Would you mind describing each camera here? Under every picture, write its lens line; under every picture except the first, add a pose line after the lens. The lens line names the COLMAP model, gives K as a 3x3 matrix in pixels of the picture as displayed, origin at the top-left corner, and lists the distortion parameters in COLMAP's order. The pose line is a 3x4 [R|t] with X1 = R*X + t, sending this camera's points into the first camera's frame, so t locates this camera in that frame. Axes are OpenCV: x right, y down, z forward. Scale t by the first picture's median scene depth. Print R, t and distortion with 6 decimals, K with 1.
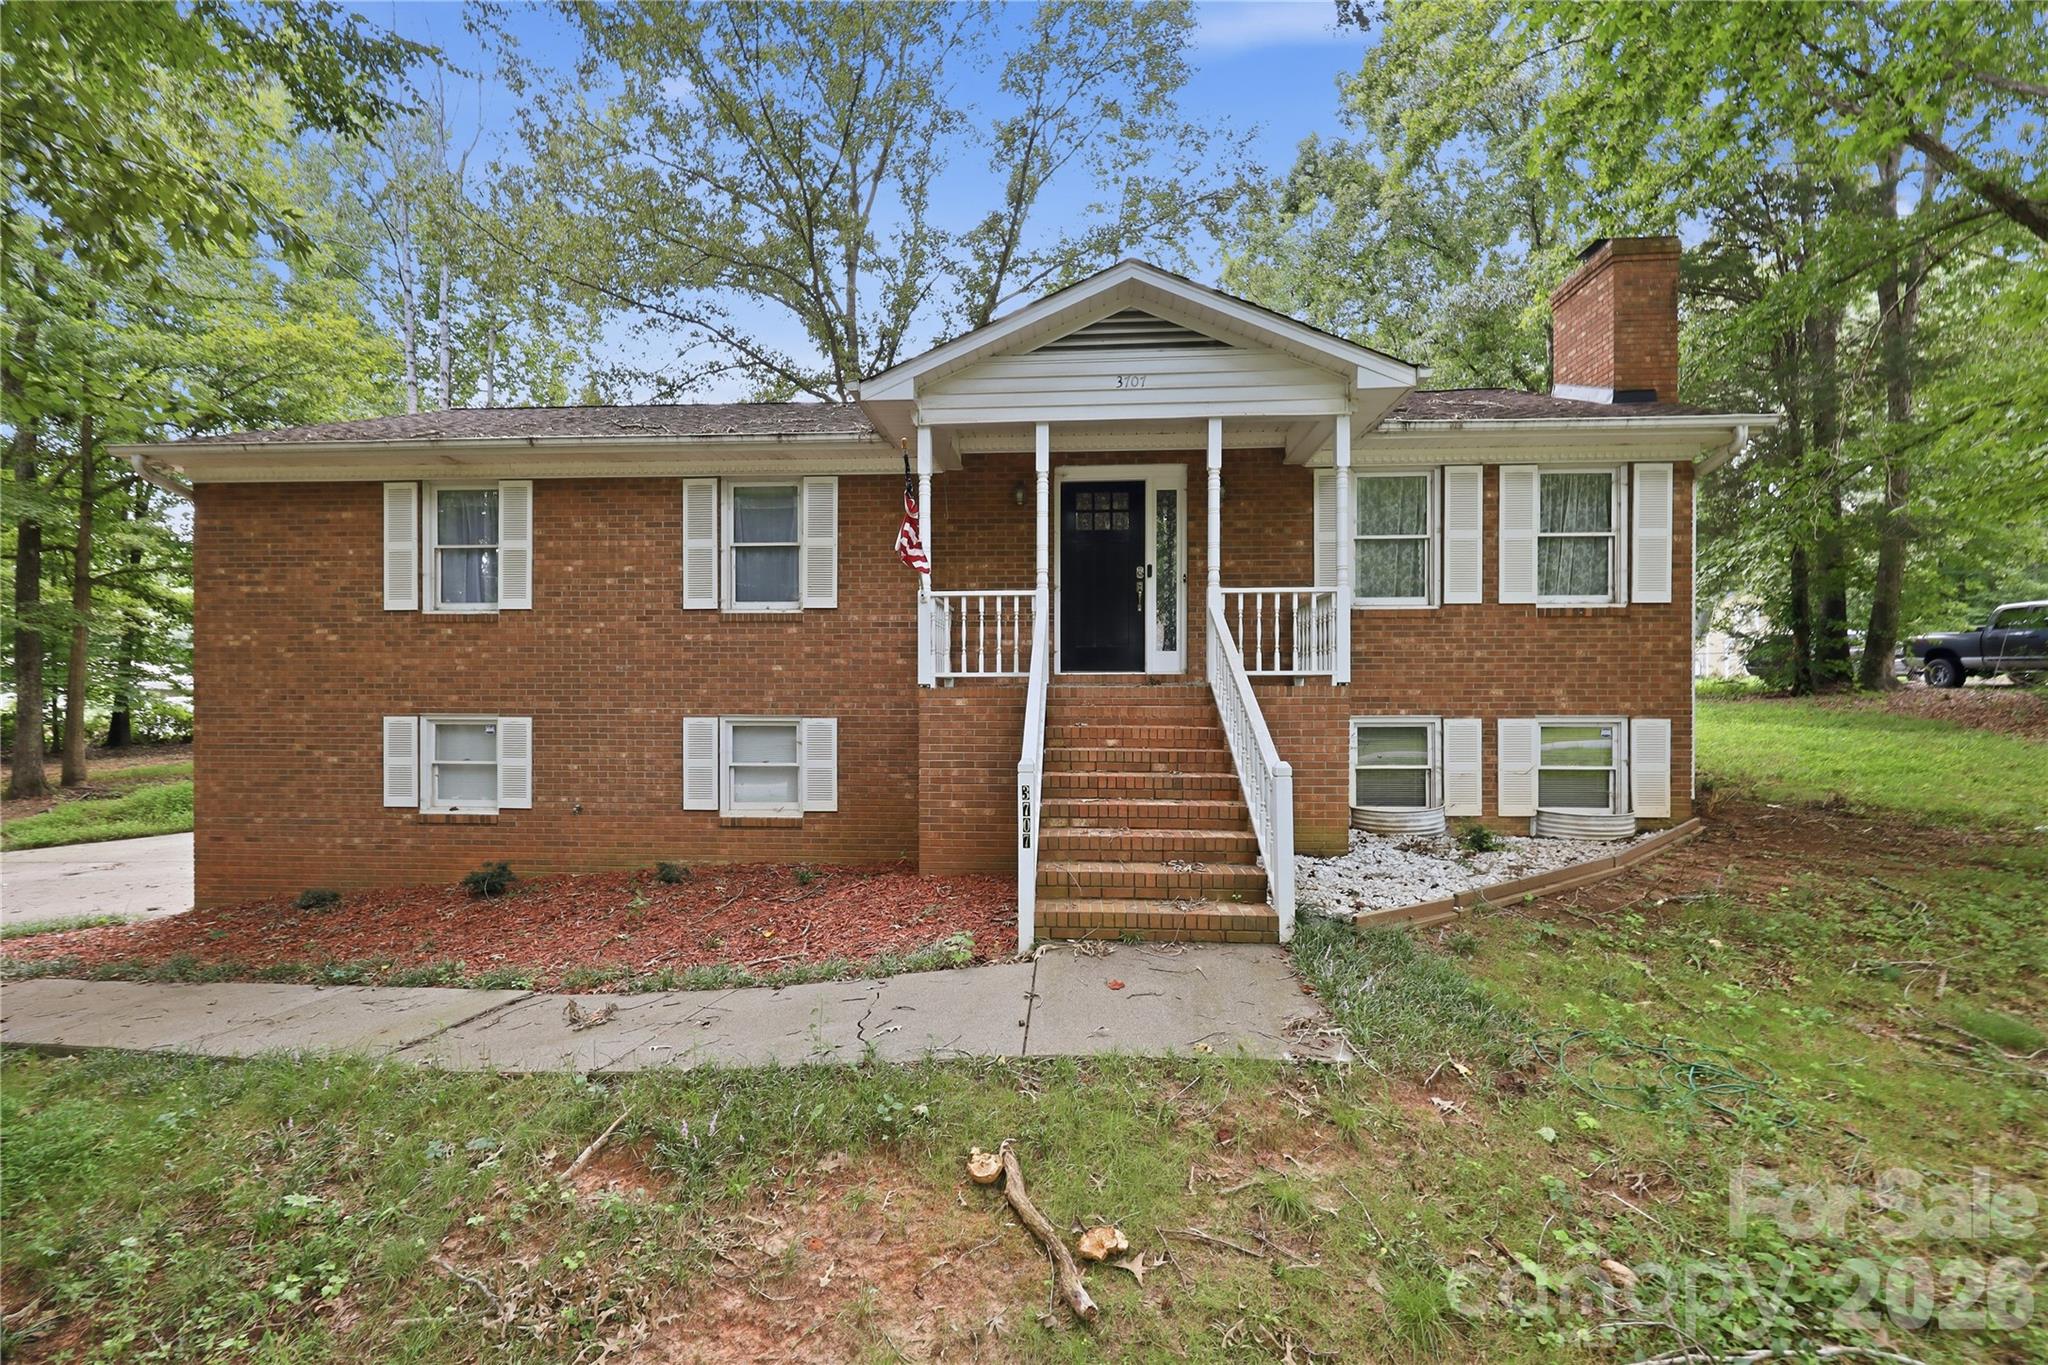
lens RADIAL K [[849.9, 0, 1003.5], [0, 849.9, 702.9], [0, 0, 1]] dist [0.002981, 0.003236]
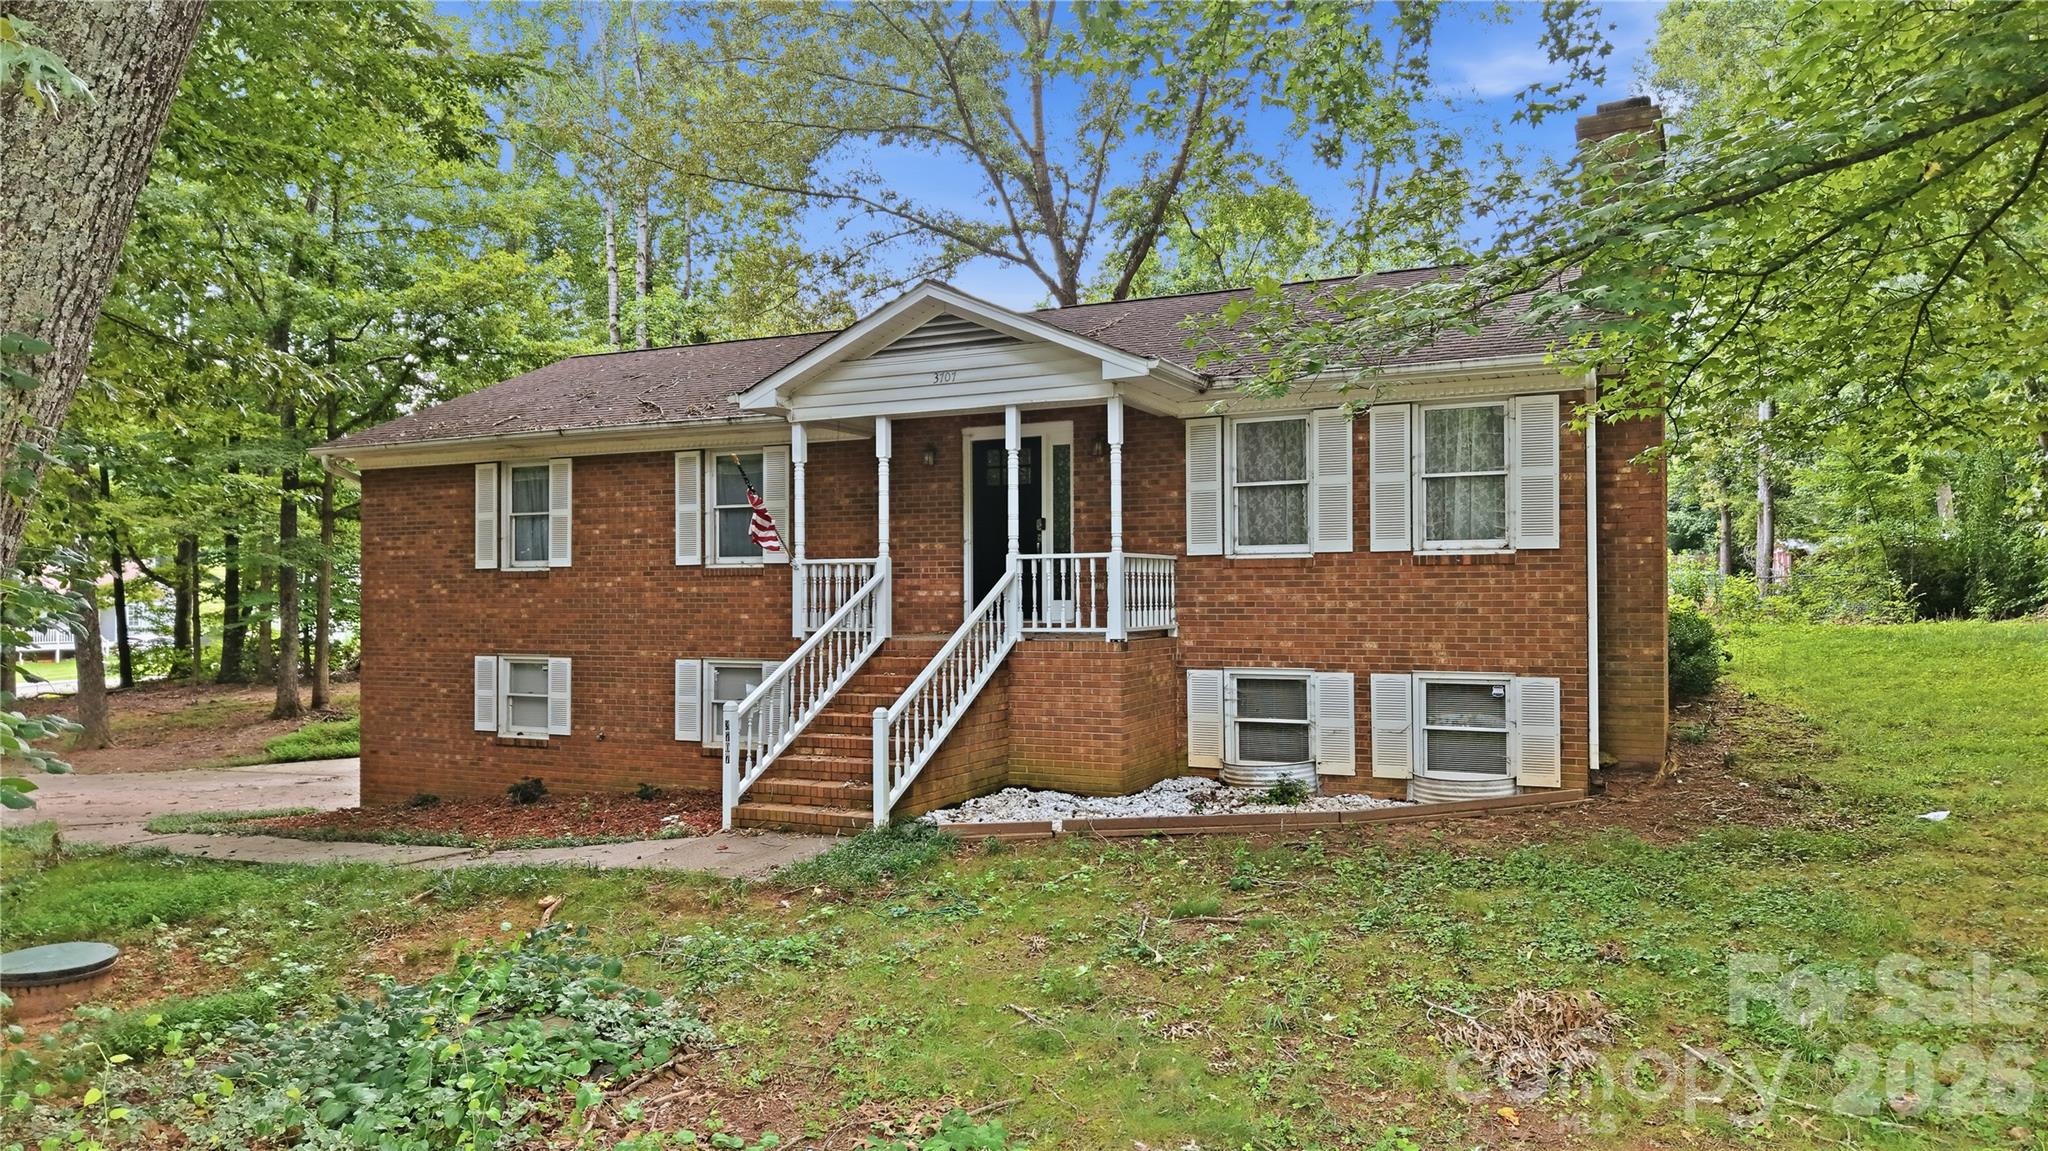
lens RADIAL K [[1461.0, 0, 1016.9], [0, 1461.0, 591.0], [0, 0, 1]] dist [0.074811, -0.026452]
pose [[0.915382, -0.005525, -0.402548, 0.852969], [0.000105, 0.999909, -0.013485, -0.049537], [0.402586, 0.012302, 0.915299, -0.635426]]
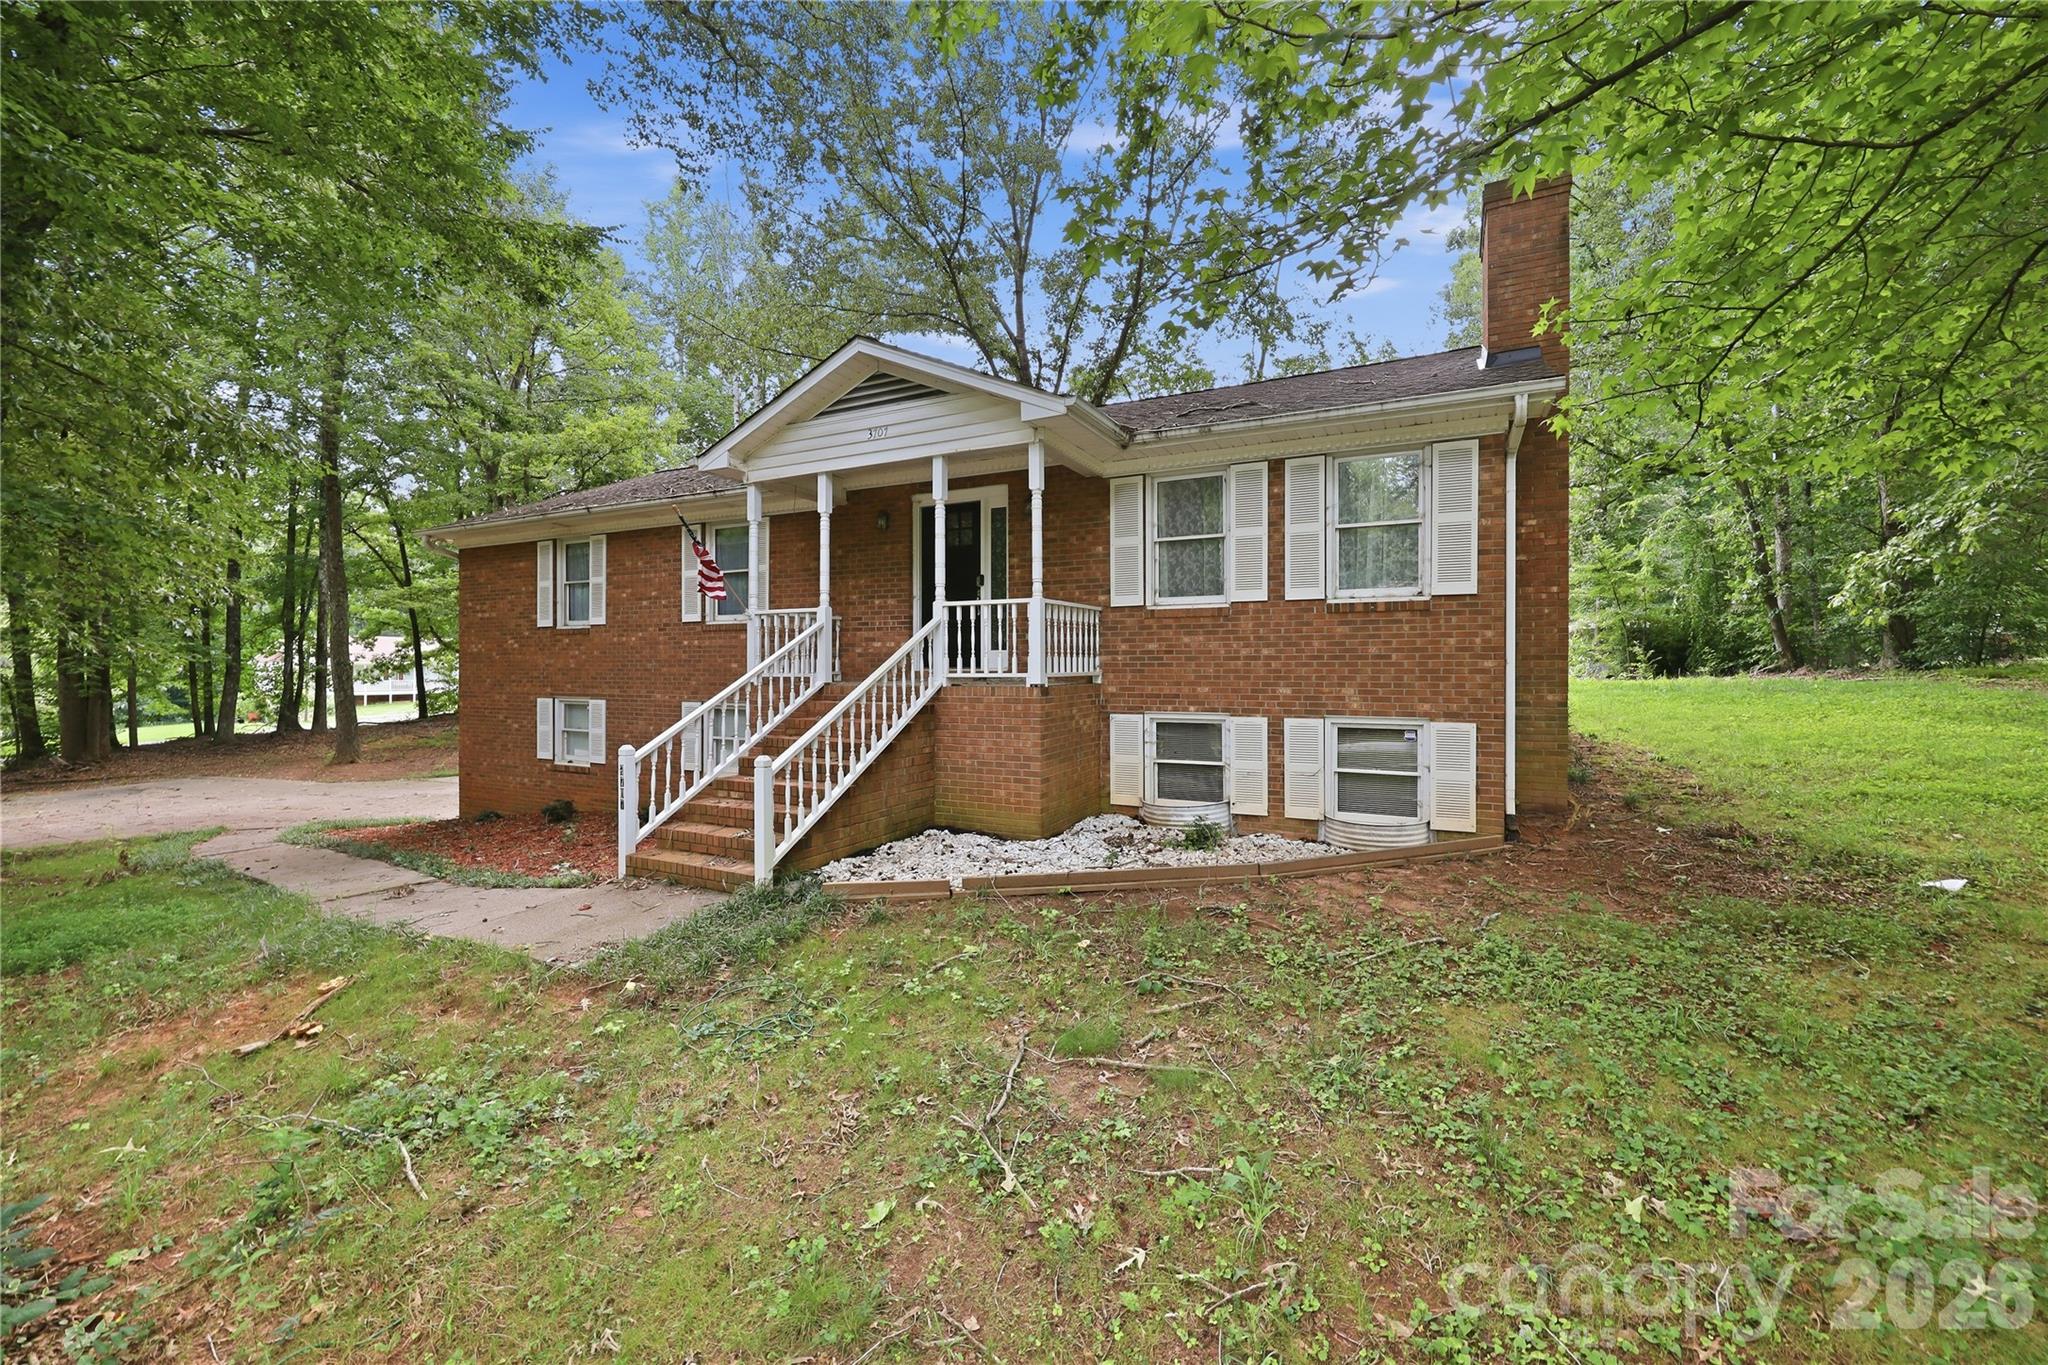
lens RADIAL K [[849.9, 0, 1032.6], [0, 849.9, 678.6], [0, 0, 1]] dist [0.002981, 0.003236]
pose [[0.913694, 0.005205, -0.406369, 0.693090], [-0.004258, 0.999986, 0.003235, -0.027868], [0.406380, -0.001225, 0.913703, -0.012383]]
